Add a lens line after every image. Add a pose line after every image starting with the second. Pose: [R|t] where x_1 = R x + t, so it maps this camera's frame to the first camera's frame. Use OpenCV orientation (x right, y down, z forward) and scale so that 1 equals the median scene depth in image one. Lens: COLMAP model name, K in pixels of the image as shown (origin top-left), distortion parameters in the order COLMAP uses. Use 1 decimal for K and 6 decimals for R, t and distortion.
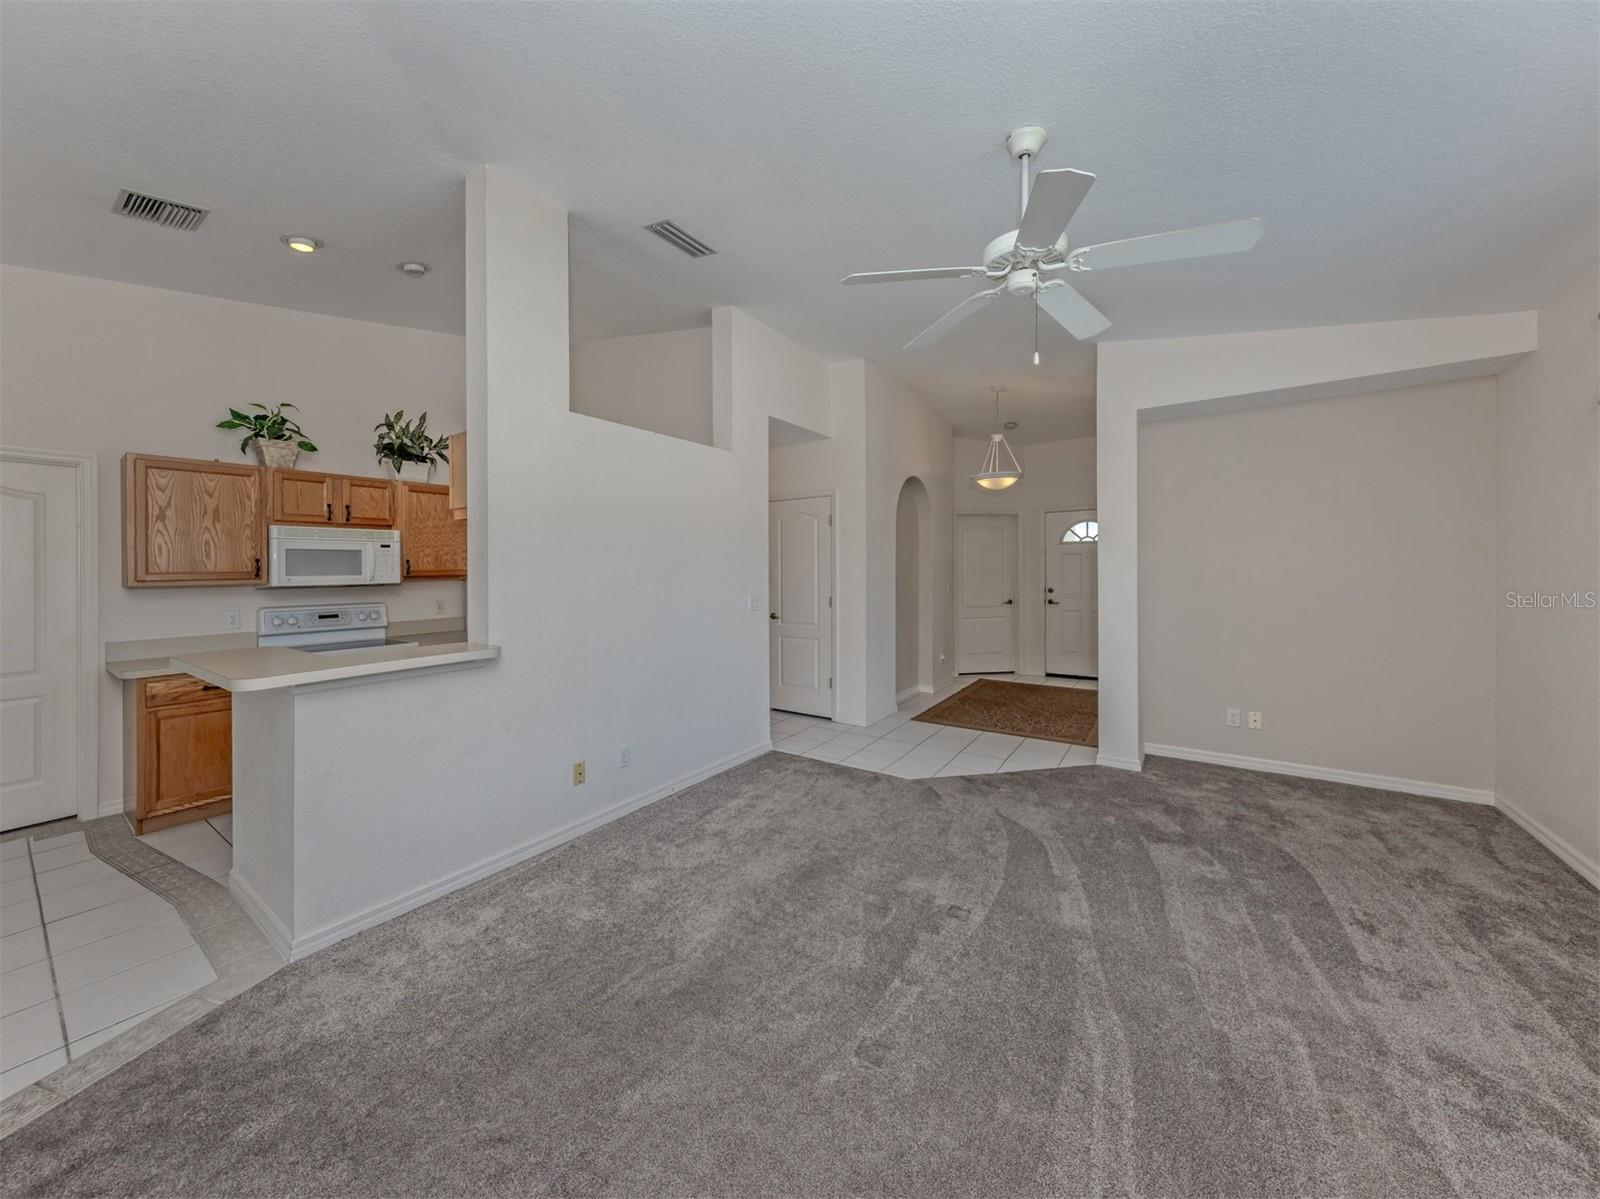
lens RADIAL K [[565.6, 0, 795.9], [0, 565.6, 584.0], [0, 0, 1]] dist [-0.002860, -0.000158]
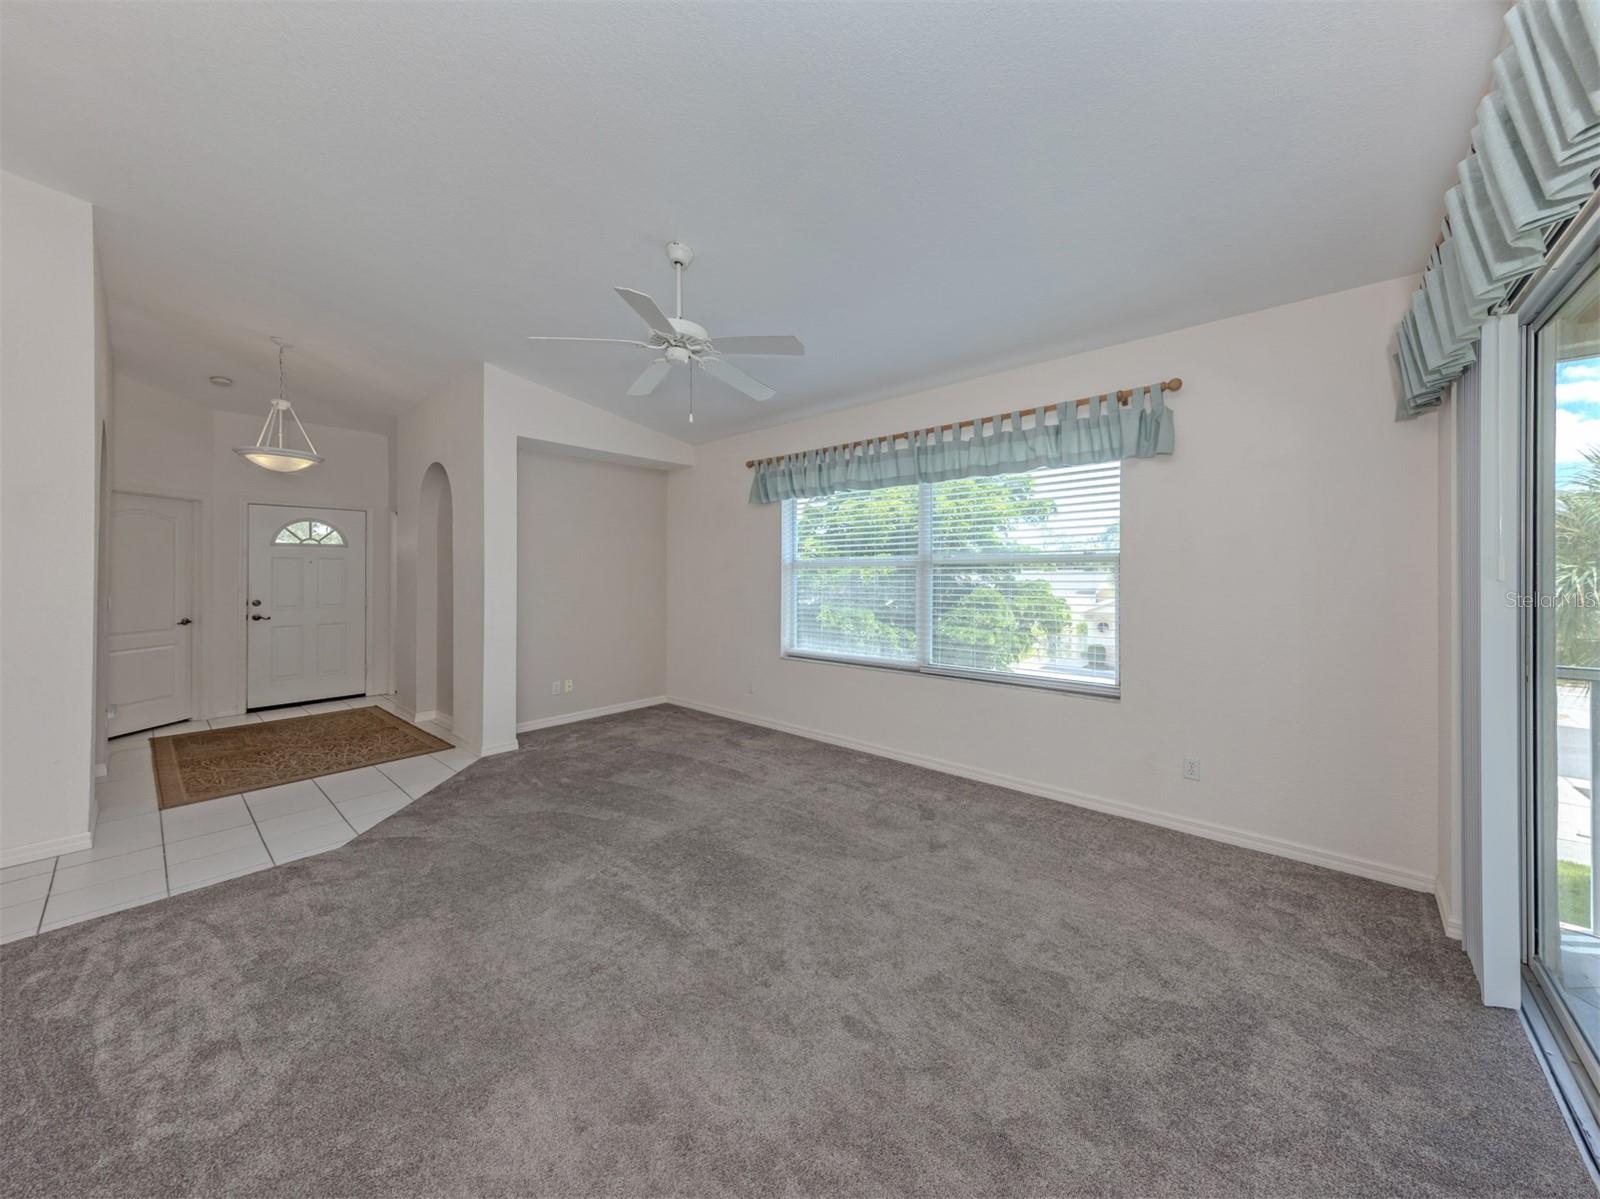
lens RADIAL K [[565.6, 0, 800.7], [0, 565.6, 586.9], [0, 0, 1]] dist [-0.002860, -0.000158]
pose [[0.094100, -0.007210, 0.995537, -0.355465], [0.027529, 0.999610, 0.004638, 0.008491], [-0.995182, 0.026970, 0.094262, 0.225178]]
